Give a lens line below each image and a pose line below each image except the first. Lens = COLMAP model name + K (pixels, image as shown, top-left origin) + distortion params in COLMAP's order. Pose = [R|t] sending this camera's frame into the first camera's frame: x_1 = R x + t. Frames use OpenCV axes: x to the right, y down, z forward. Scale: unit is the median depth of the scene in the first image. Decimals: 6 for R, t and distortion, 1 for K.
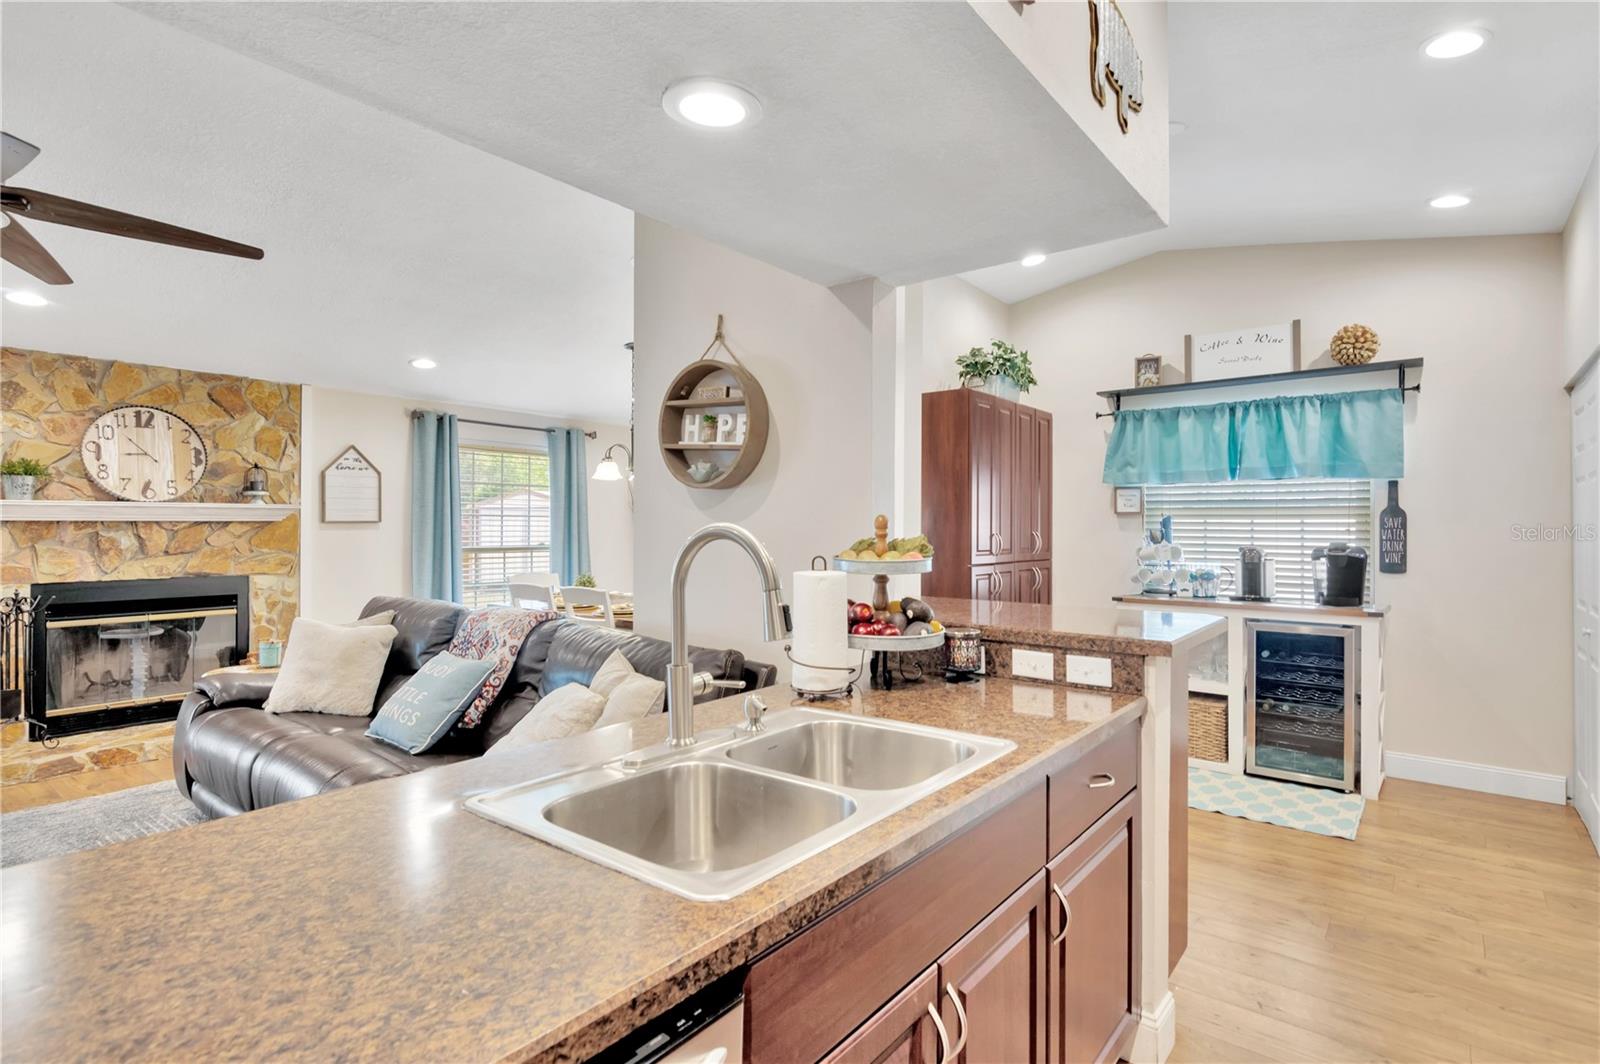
lens RADIAL K [[794.9, 0, 807.6], [0, 794.9, 524.0], [0, 0, 1]] dist [-0.003418, 0.001790]
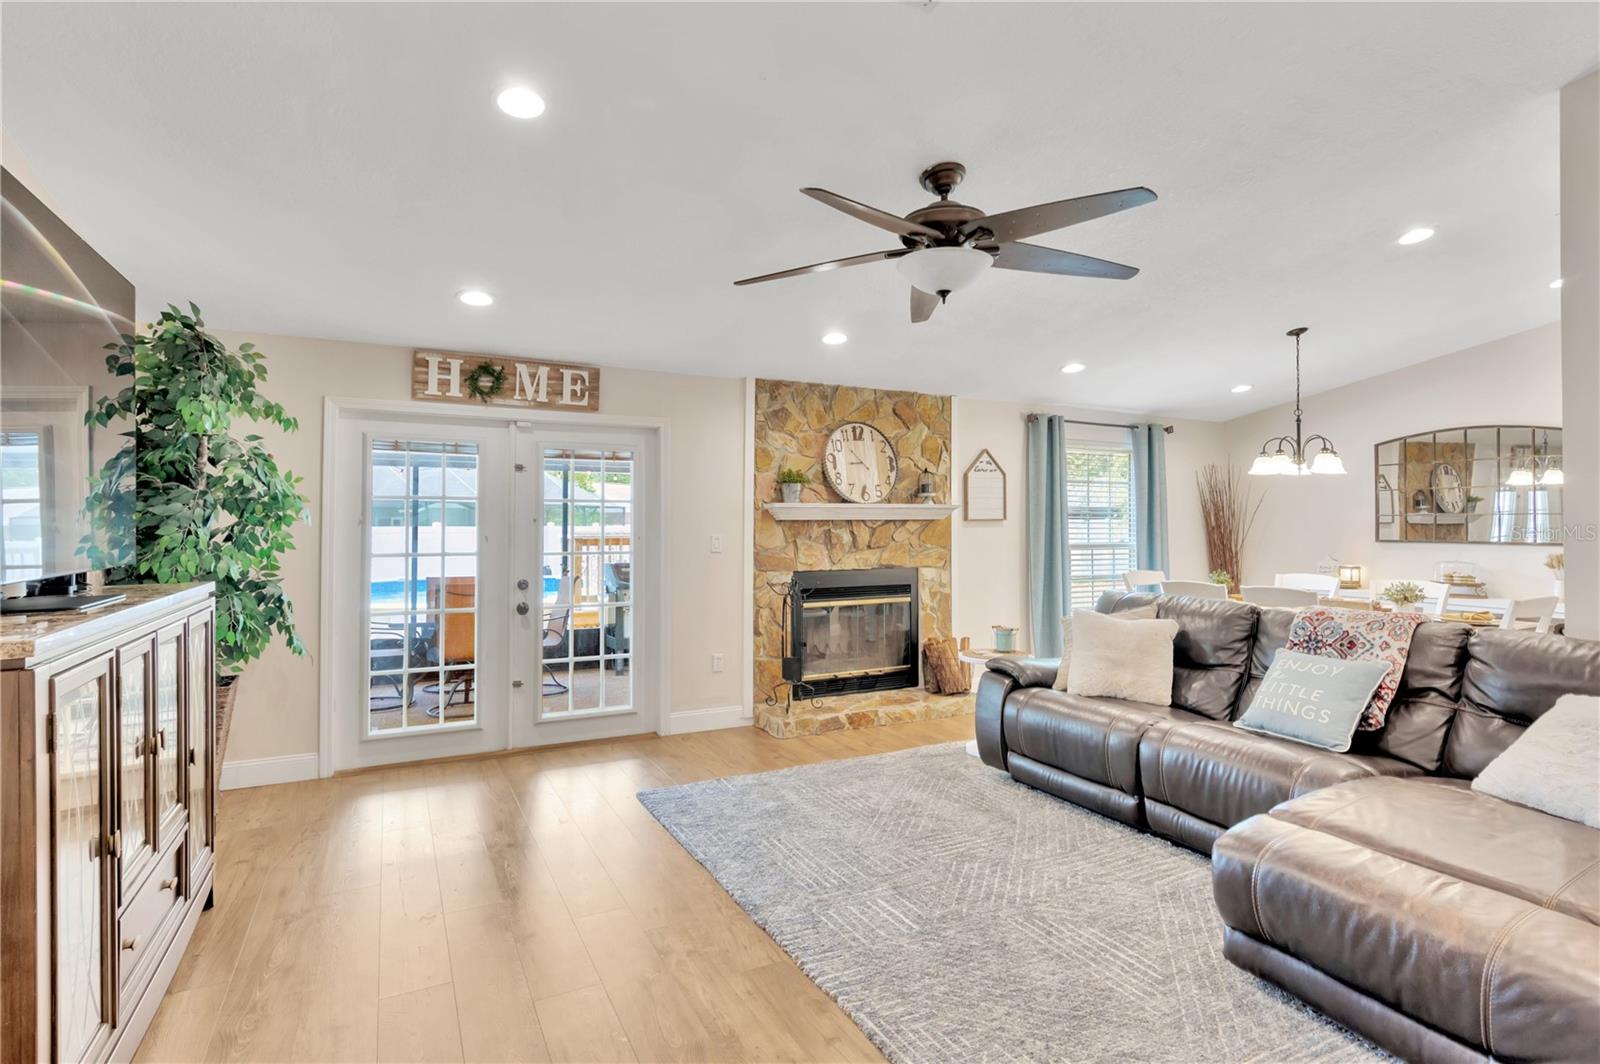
lens RADIAL K [[794.9, 0, 796.1], [0, 794.9, 517.7], [0, 0, 1]] dist [-0.003418, 0.001790]
pose [[0.916011, -0.005828, -0.401110, -0.493827], [0.004194, 0.999979, -0.004951, -0.001561], [0.401131, 0.002853, 0.916016, -0.126327]]
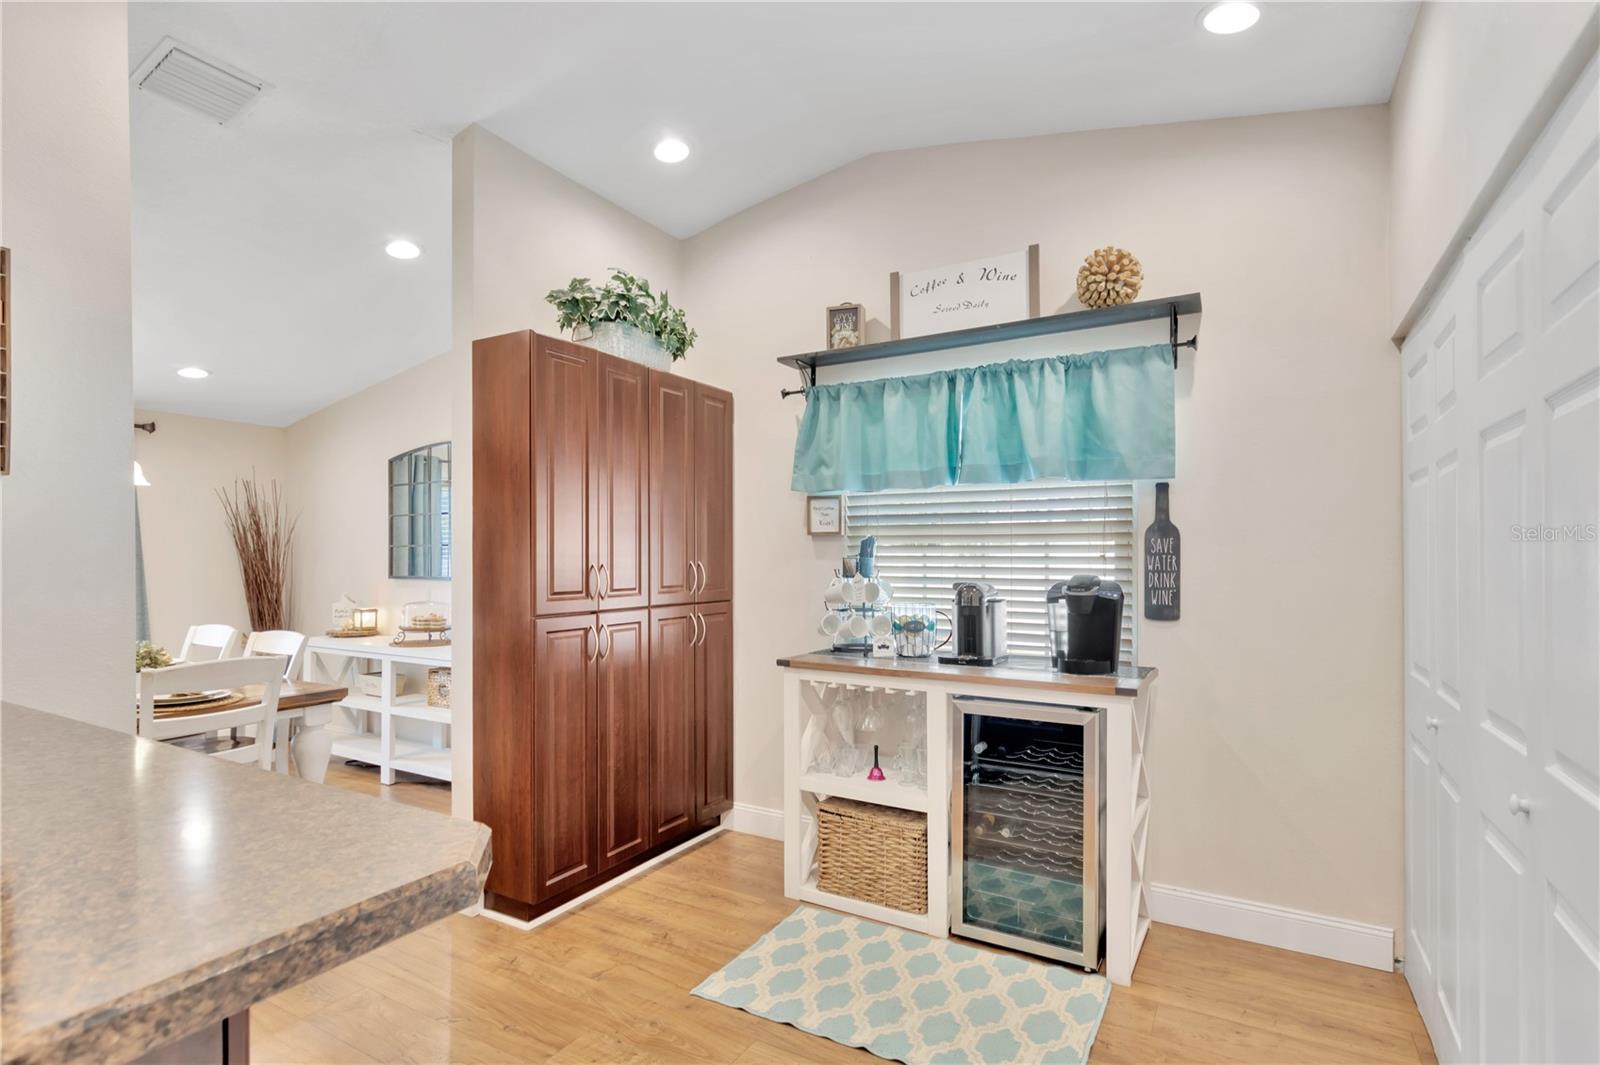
lens RADIAL K [[794.9, 0, 787.1], [0, 794.9, 560.3], [0, 0, 1]] dist [-0.003418, 0.001790]
pose [[0.989609, -0.005954, 0.143658, 0.316166], [0.004414, 0.999929, 0.011039, 0.002342], [-0.143714, -0.010290, 0.989566, 0.366774]]
